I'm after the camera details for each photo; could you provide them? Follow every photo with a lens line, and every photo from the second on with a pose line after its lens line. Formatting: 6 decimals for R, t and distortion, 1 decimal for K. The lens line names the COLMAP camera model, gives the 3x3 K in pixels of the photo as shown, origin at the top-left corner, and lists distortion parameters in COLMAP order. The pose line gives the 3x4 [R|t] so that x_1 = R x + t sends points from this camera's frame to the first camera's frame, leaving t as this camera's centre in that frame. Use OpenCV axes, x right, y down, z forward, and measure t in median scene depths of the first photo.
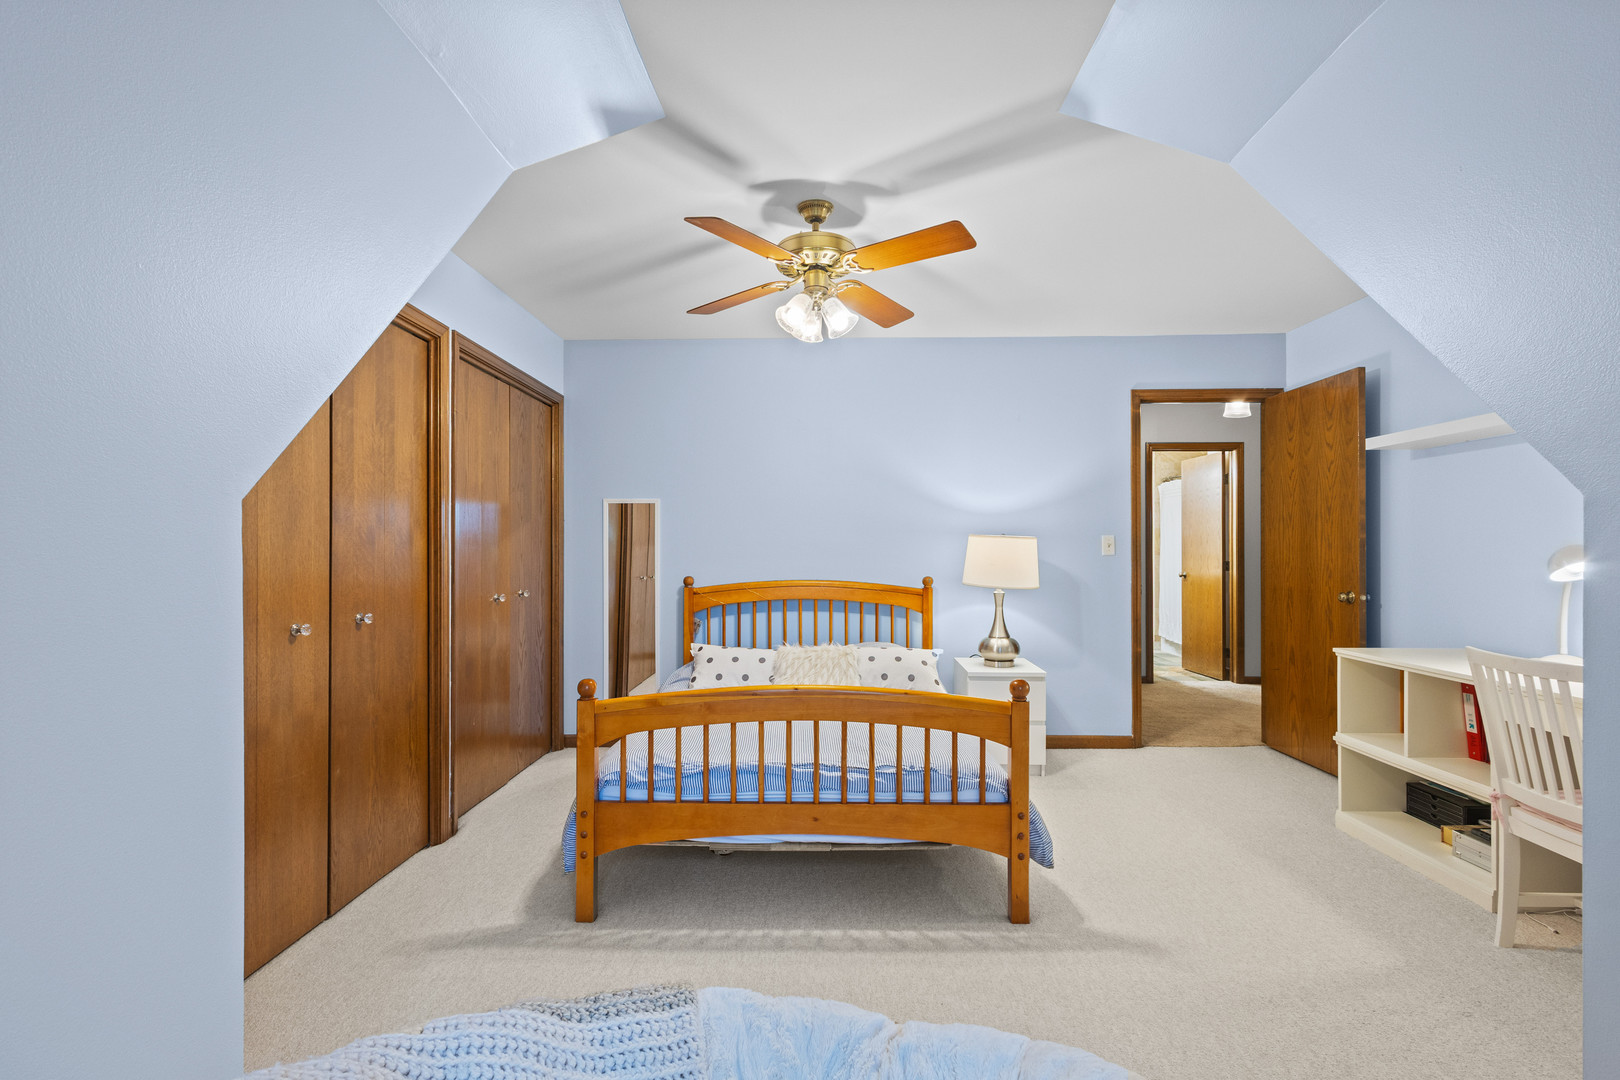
lens RADIAL K [[757.5, 0, 811.3], [0, 757.5, 546.9], [0, 0, 1]] dist [0.002121, 0.000181]
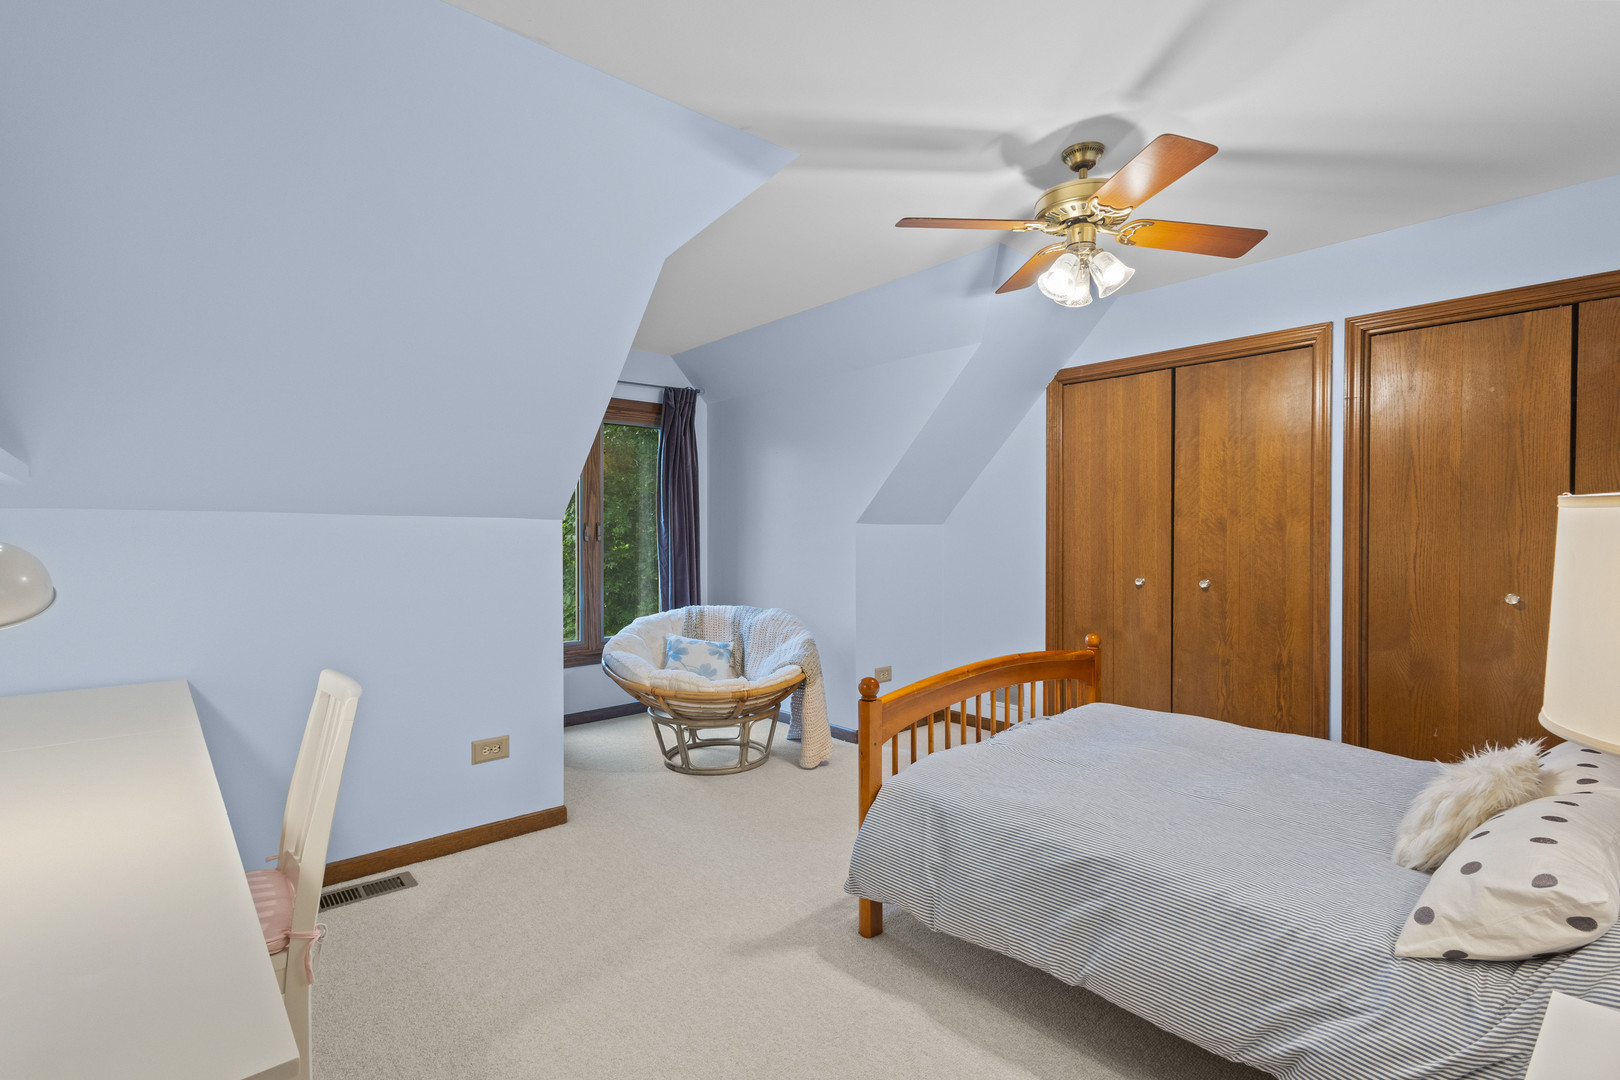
lens RADIAL K [[757.5, 0, 808.6], [0, 757.5, 538.3], [0, 0, 1]] dist [0.002121, 0.000181]
pose [[-0.742301, 0.009862, -0.669994, 0.911376], [0.004535, 0.999943, 0.009695, -0.007103], [0.670051, 0.004158, -0.742303, 1.564661]]
